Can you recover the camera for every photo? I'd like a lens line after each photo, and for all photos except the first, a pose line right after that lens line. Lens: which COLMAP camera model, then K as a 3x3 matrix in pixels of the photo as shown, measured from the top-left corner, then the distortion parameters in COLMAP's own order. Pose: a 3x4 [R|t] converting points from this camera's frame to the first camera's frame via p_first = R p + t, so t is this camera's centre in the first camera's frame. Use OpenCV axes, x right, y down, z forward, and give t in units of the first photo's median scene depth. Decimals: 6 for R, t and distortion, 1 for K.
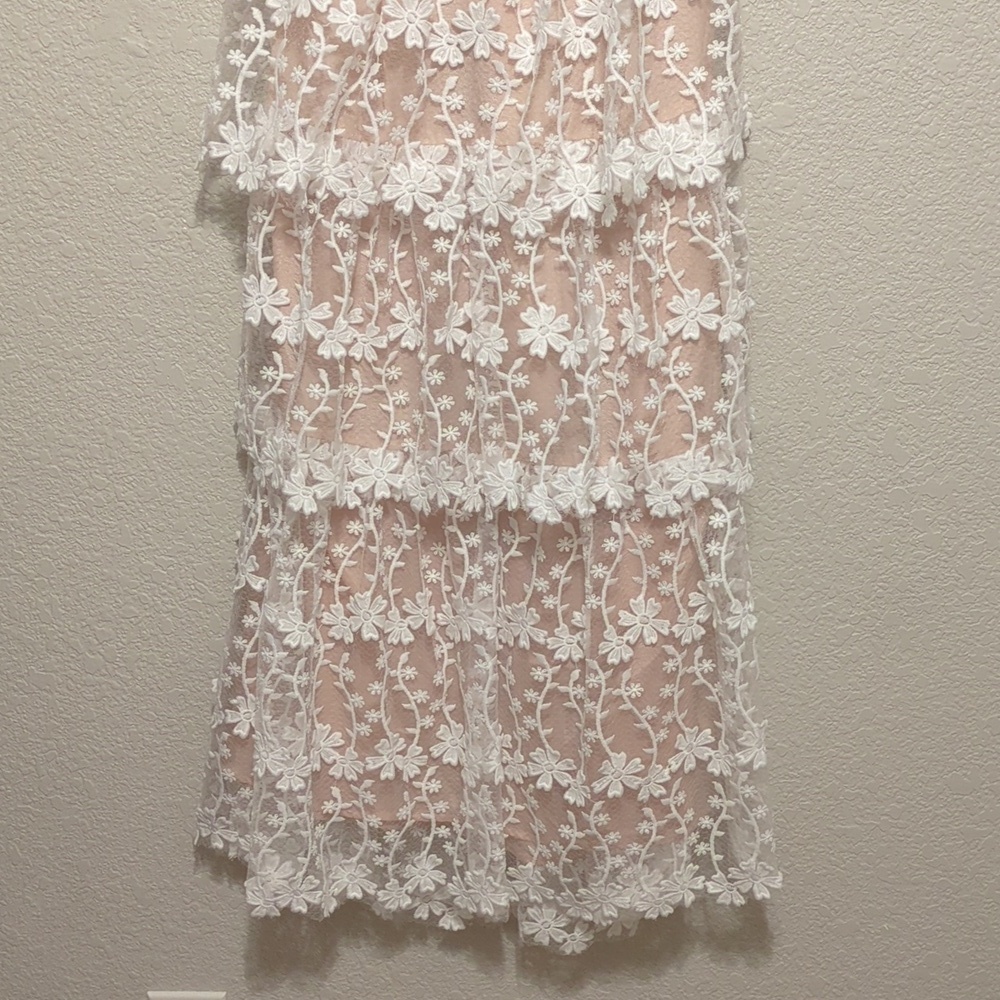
lens RADIAL K [[1712.7, 0, 528.0], [0, 1712.7, 460.3], [0, 0, 1]] dist [0.013319, -0.012447]
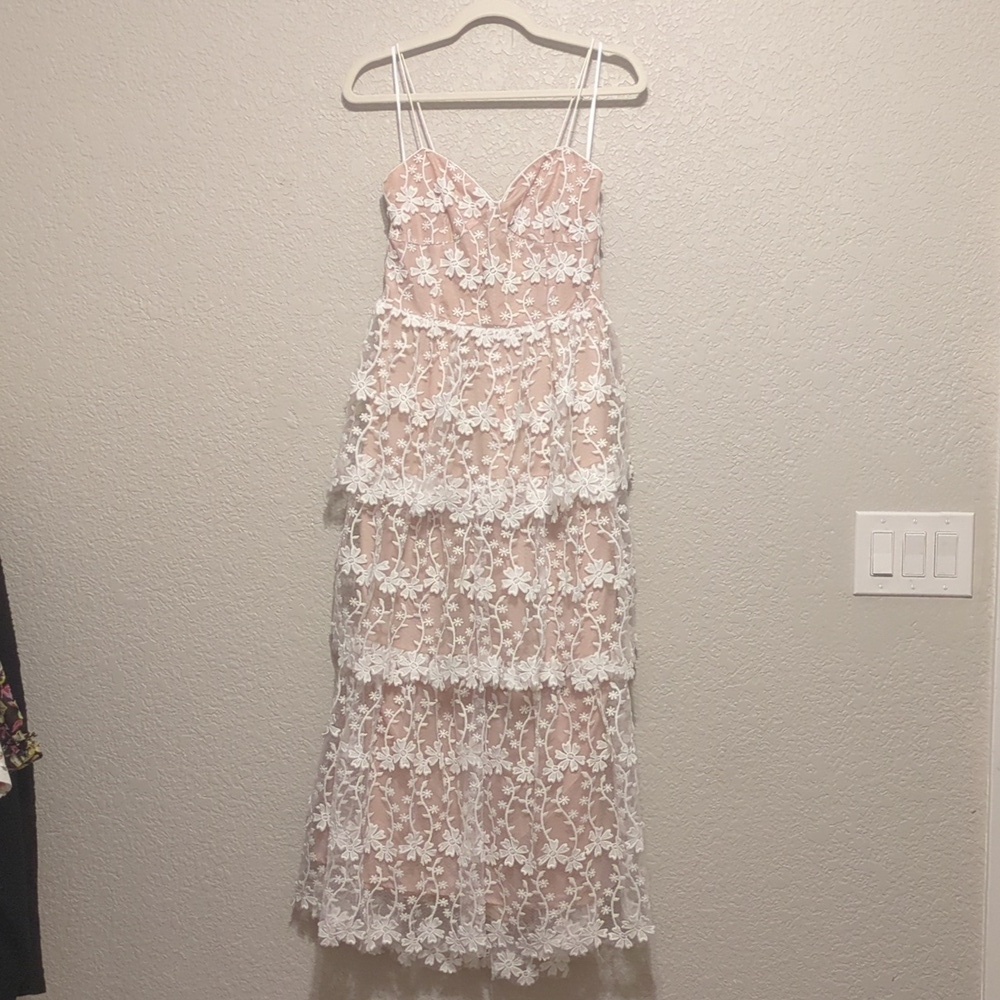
lens RADIAL K [[1712.7, 0, 528.0], [0, 1712.7, 460.3], [0, 0, 1]] dist [0.013319, -0.012447]
pose [[0.999493, 0.024432, 0.020430, -0.015797], [-0.020463, 0.984196, -0.175895, 0.104546], [-0.024405, 0.175388, 0.984197, -0.715023]]
